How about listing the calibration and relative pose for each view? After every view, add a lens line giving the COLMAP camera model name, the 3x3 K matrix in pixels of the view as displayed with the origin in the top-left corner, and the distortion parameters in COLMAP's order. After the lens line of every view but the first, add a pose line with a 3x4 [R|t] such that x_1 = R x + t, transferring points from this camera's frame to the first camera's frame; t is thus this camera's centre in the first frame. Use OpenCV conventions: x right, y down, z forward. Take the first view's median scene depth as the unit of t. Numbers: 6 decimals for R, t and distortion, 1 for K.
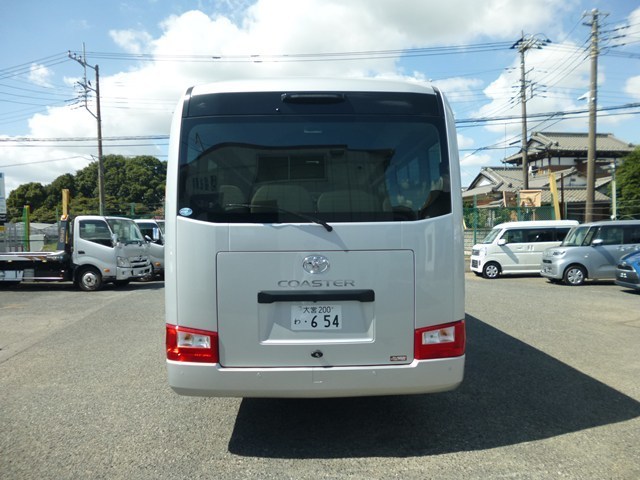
lens RADIAL K [[449.6, 0, 319.2], [0, 449.6, 242.5], [0, 0, 1]] dist [-0.043142, 0.003274]
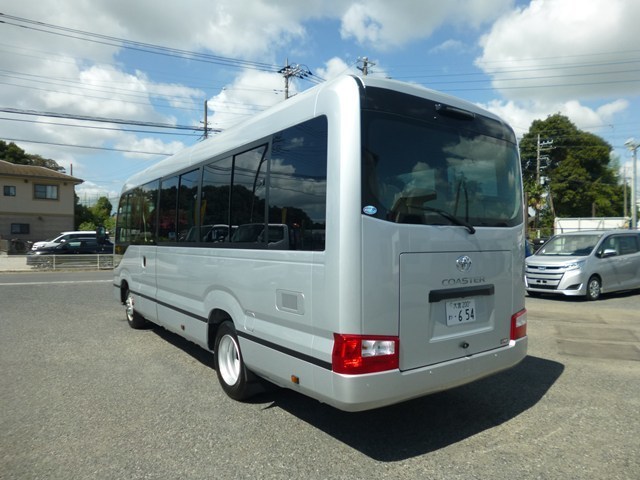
lens RADIAL K [[449.6, 0, 326.4], [0, 449.6, 234.1], [0, 0, 1]] dist [-0.043142, 0.003274]
pose [[0.815616, 0.019830, 0.578253, -0.909408], [-0.000750, 0.999448, -0.033217, 0.012411], [-0.578593, 0.026658, 0.815181, 0.290872]]
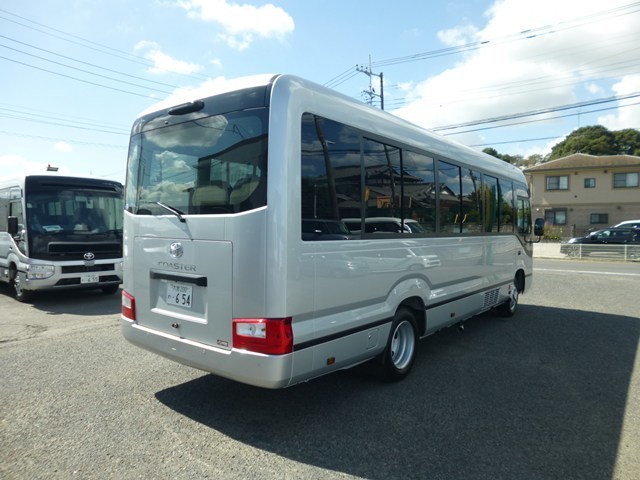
lens RADIAL K [[449.6, 0, 320.9], [0, 449.6, 237.5], [0, 0, 1]] dist [-0.043142, 0.003274]
pose [[0.763892, 0.031574, -0.644571, 1.030412], [-0.025702, 0.999498, 0.018501, -0.016298], [0.644832, 0.002434, 0.764320, 0.337717]]
